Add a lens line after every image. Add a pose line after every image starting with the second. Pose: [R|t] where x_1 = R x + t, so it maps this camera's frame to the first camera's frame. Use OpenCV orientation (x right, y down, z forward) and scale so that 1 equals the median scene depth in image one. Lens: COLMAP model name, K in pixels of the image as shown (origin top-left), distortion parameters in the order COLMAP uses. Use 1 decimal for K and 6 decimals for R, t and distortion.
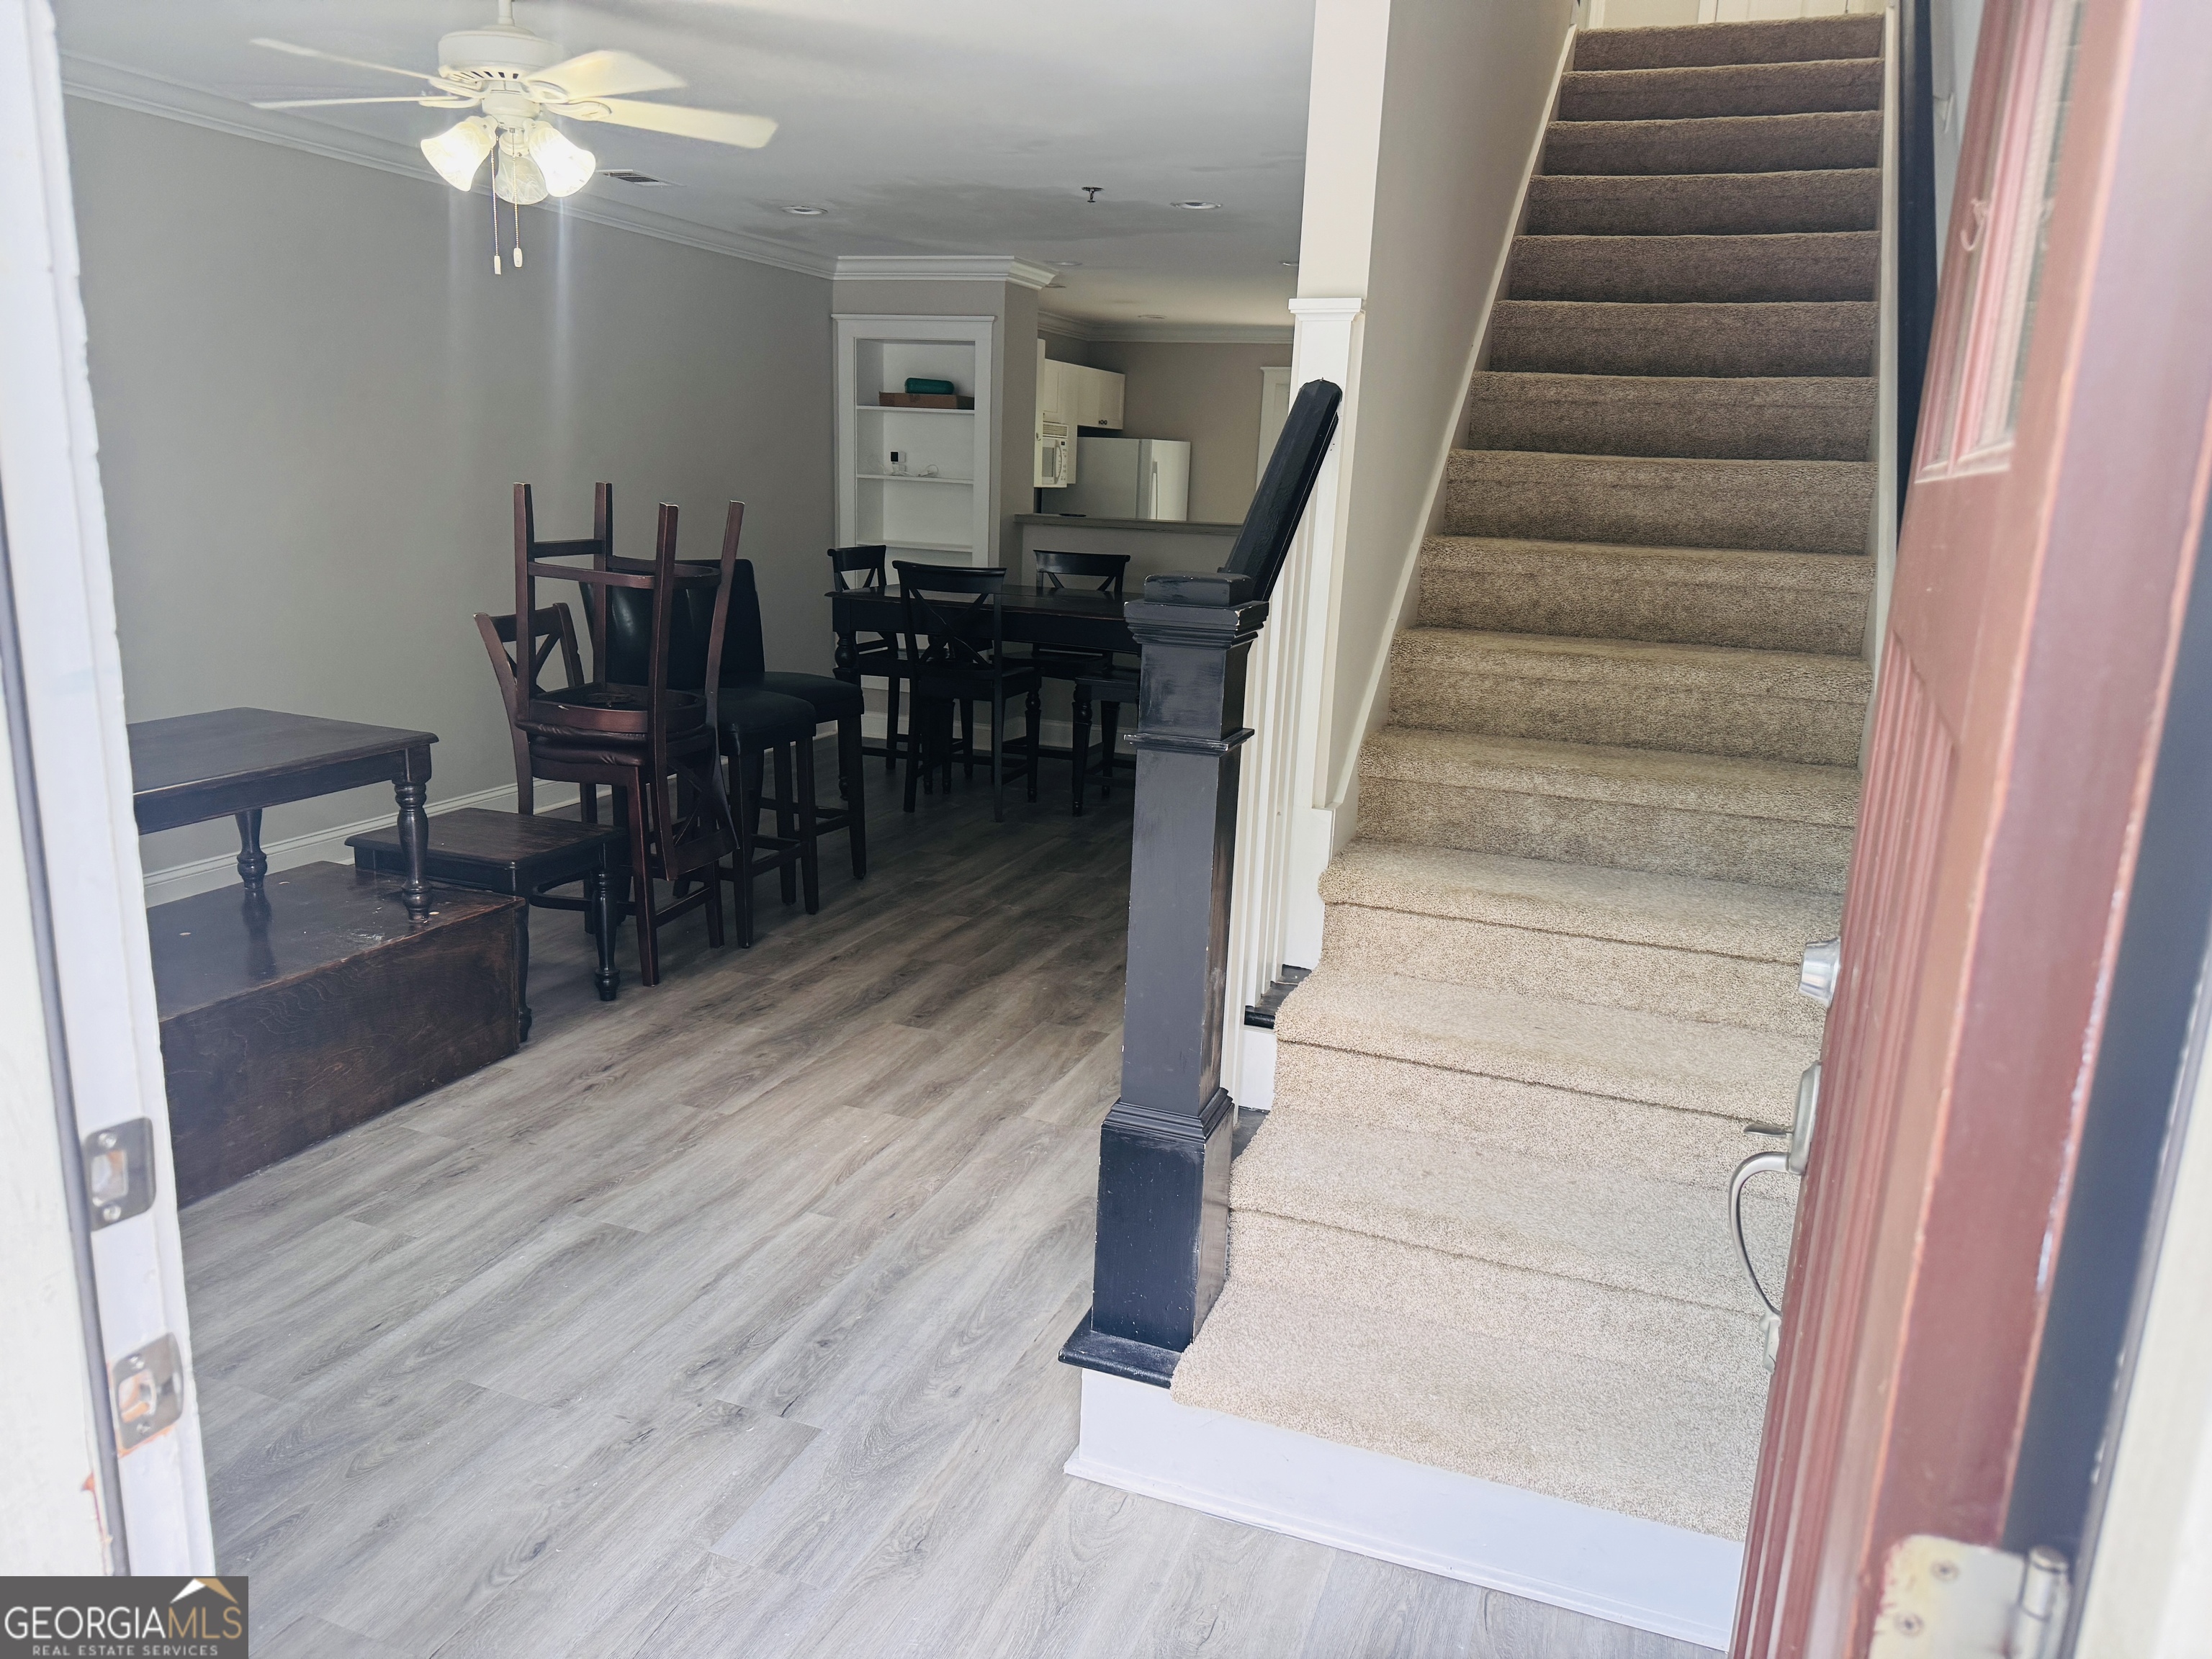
lens RADIAL K [[1530.6, 0, 1094.5], [0, 1530.6, 820.1], [0, 0, 1]] dist [0.099073, -0.165848]
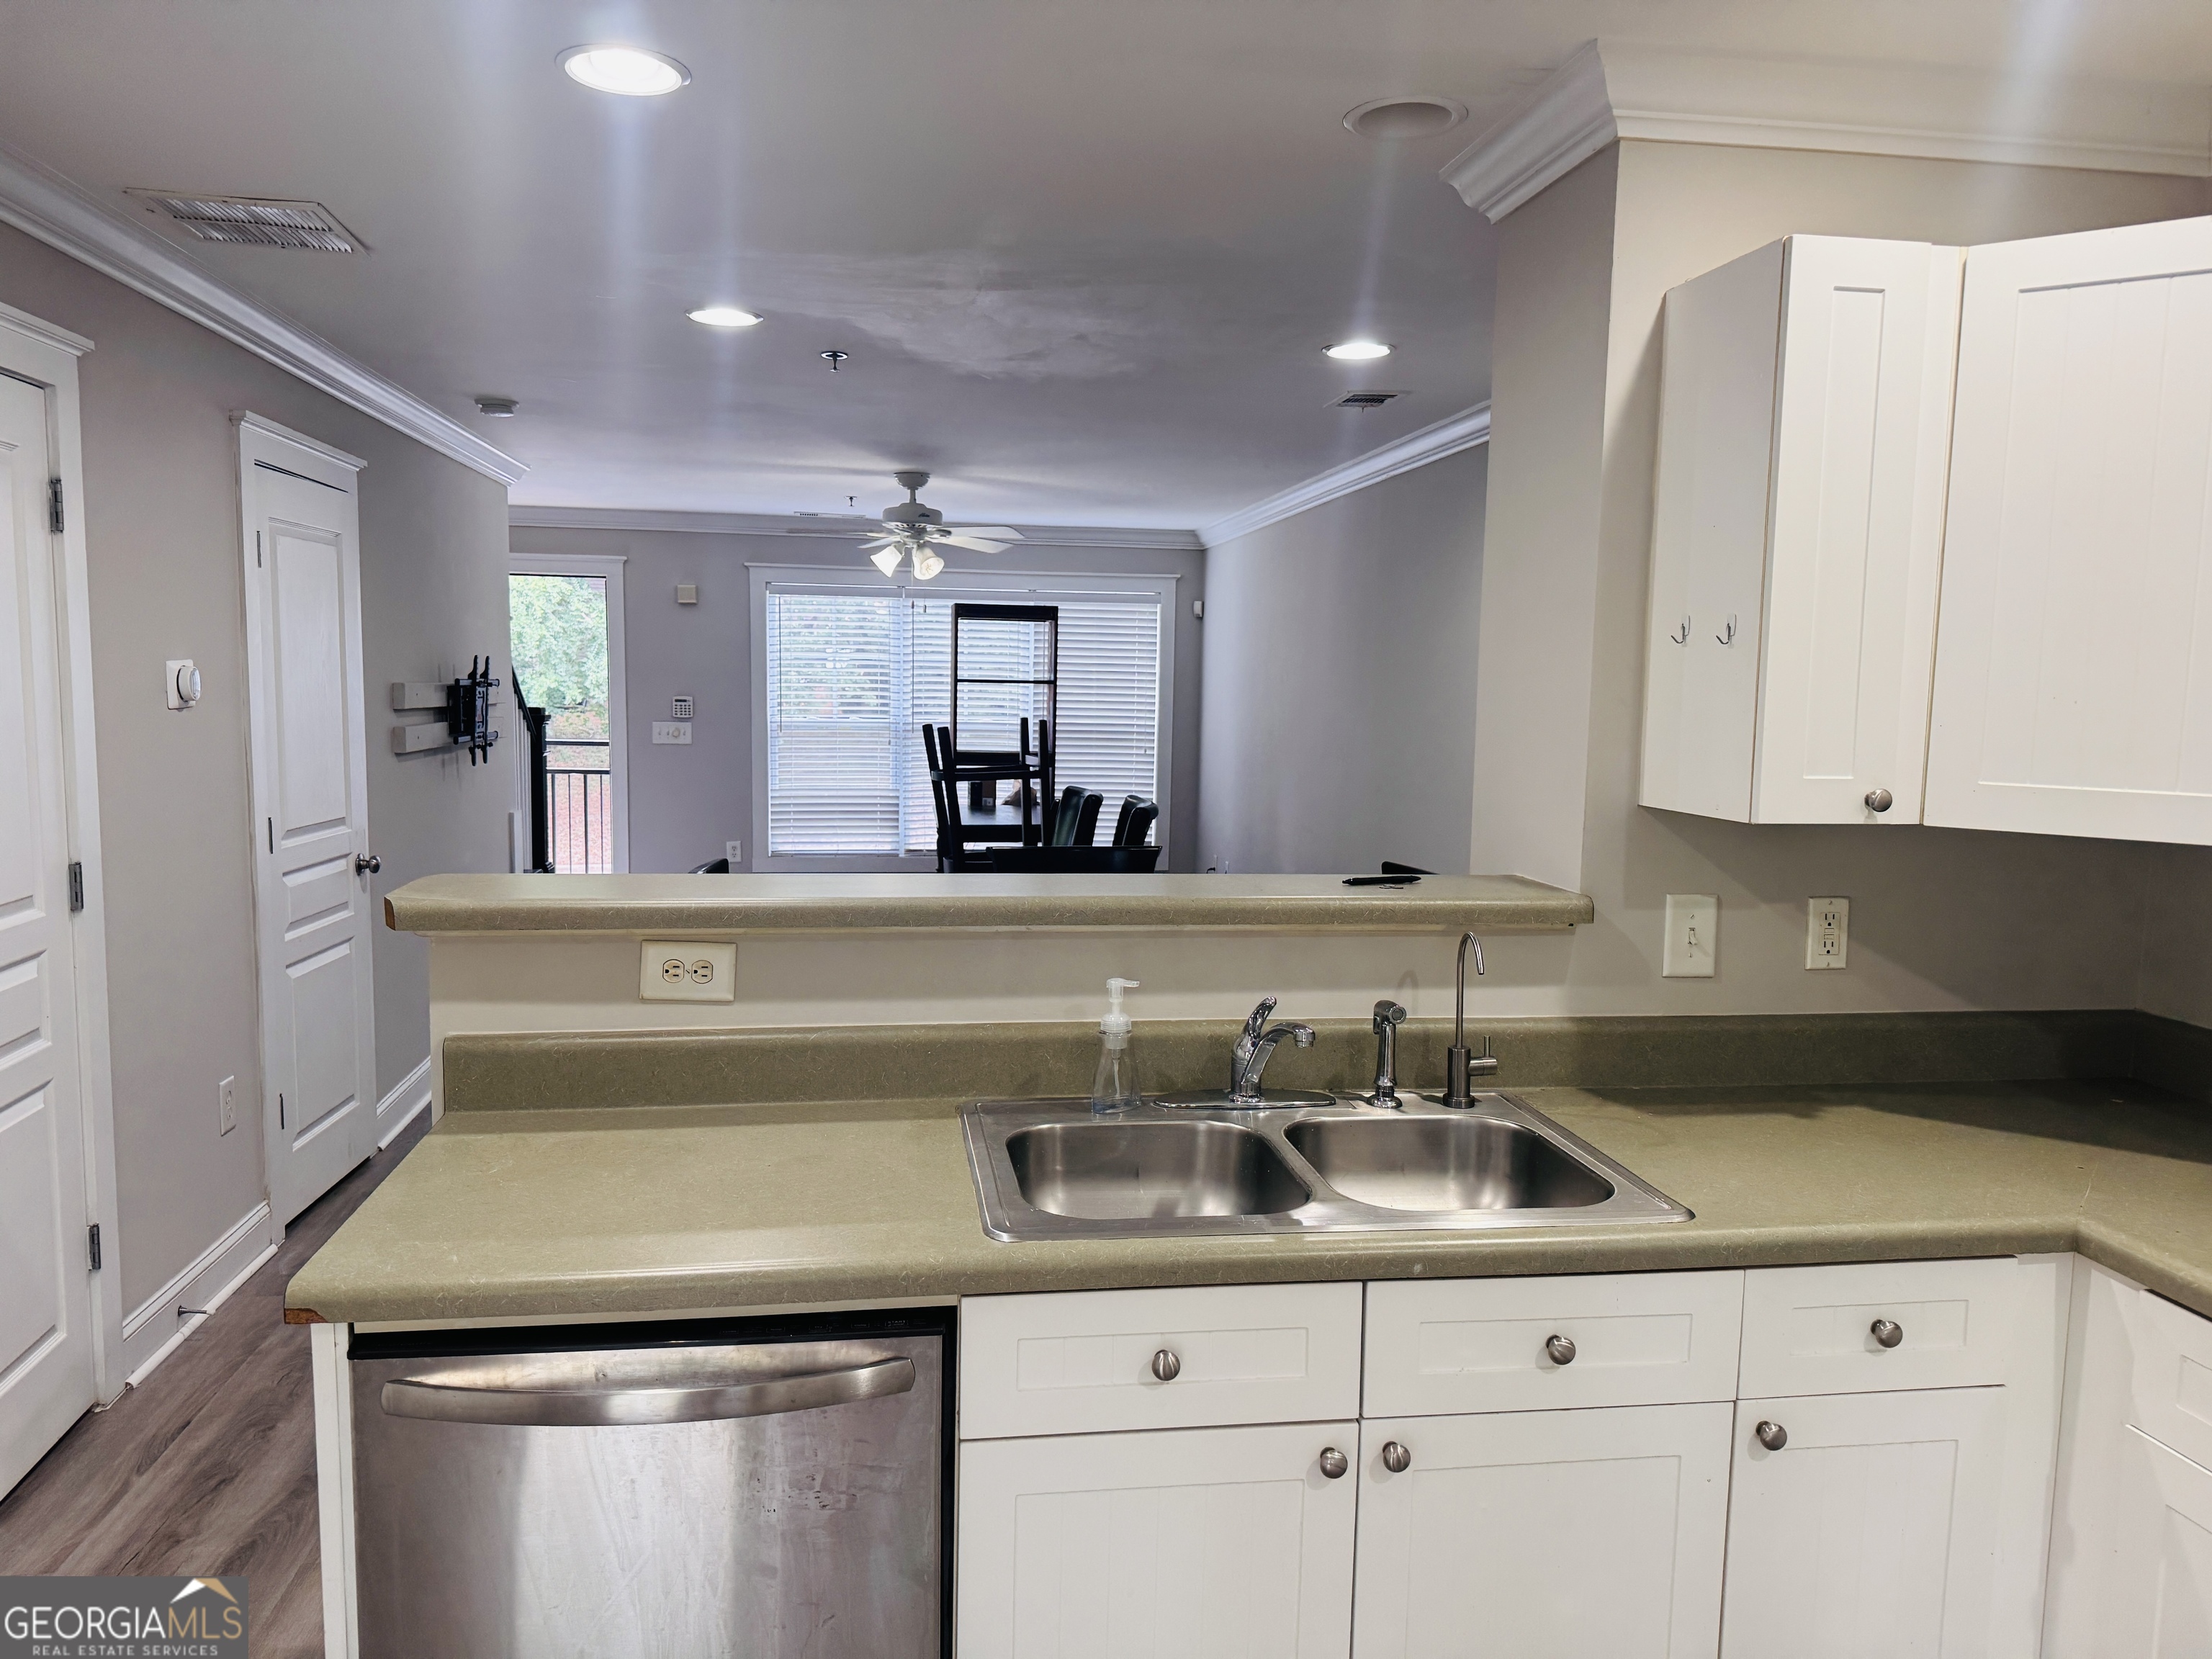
lens RADIAL K [[1530.6, 0, 1094.5], [0, 1530.6, 820.1], [0, 0, 1]] dist [0.099073, -0.165848]
pose [[-0.868953, -0.007045, -0.494844, 0.521022], [-0.159805, 0.950329, 0.267091, -0.799183], [0.468383, 0.311168, -0.826917, 3.477400]]
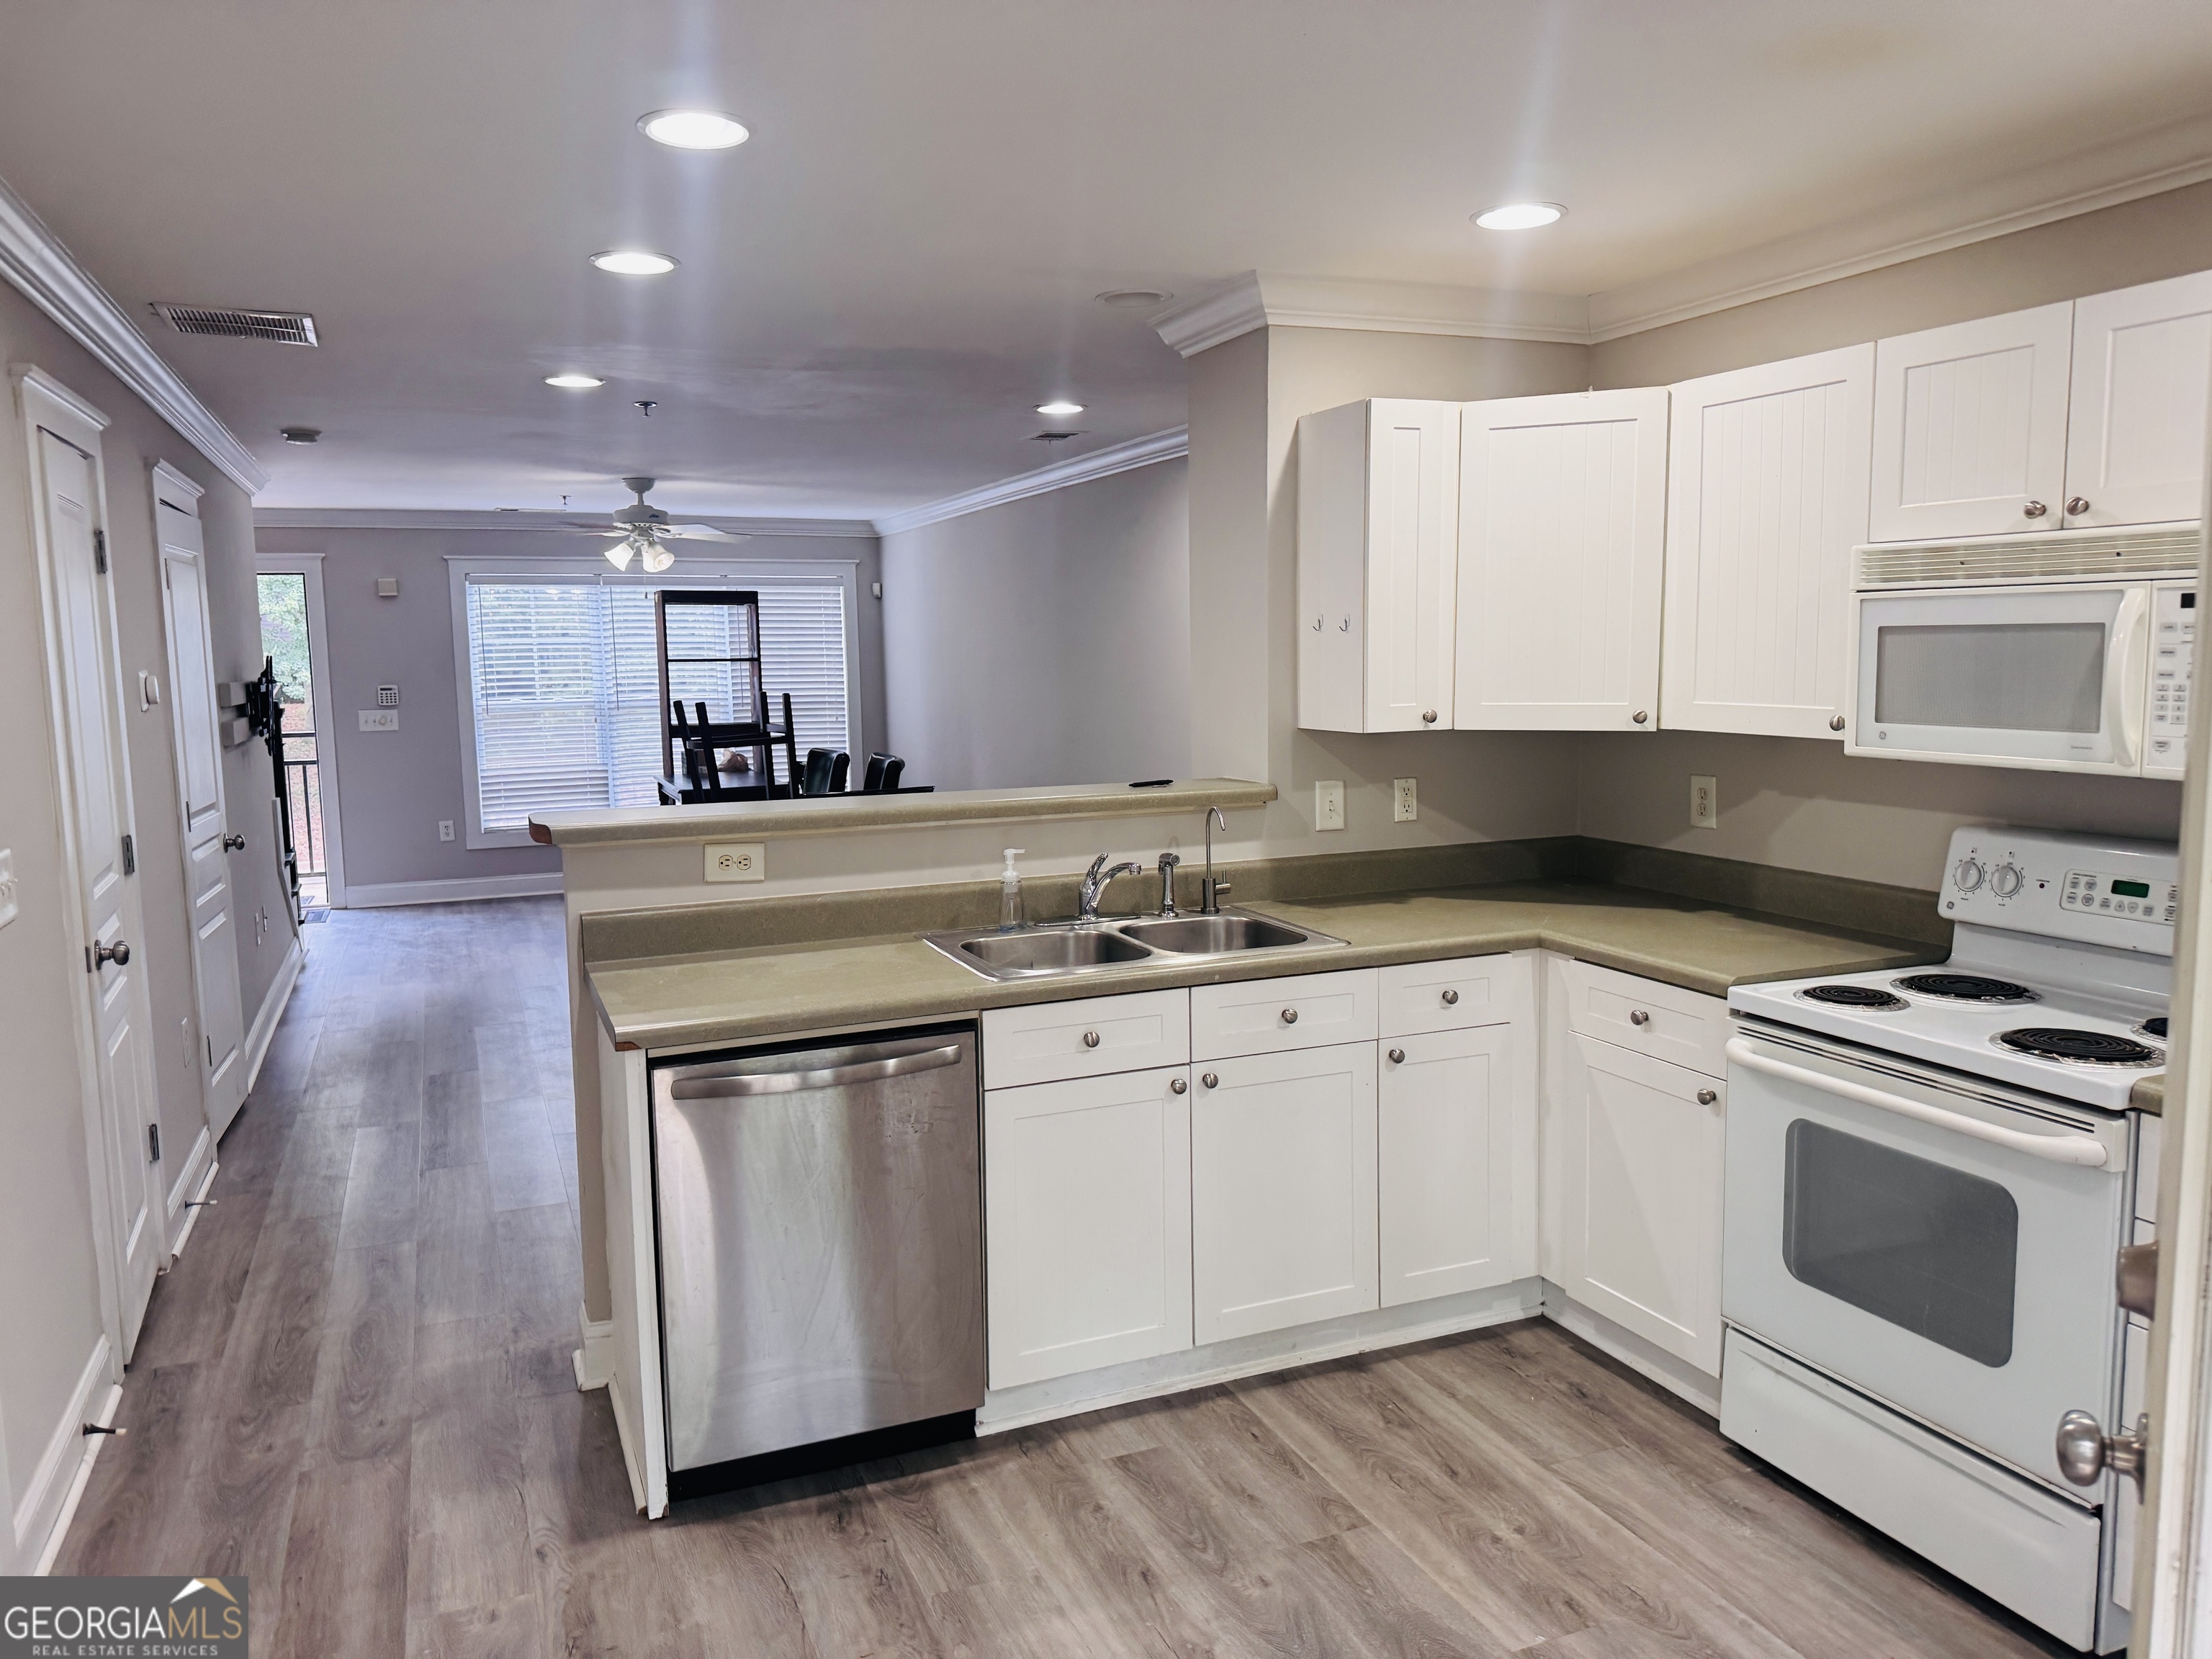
lens RADIAL K [[1530.6, 0, 1094.5], [0, 1530.6, 820.1], [0, 0, 1]] dist [0.099073, -0.165848]
pose [[-0.715567, 0.053678, -0.696479, 0.950665], [-0.167891, 0.954602, 0.246064, -0.859965], [0.678069, 0.293007, -0.674069, 3.751852]]
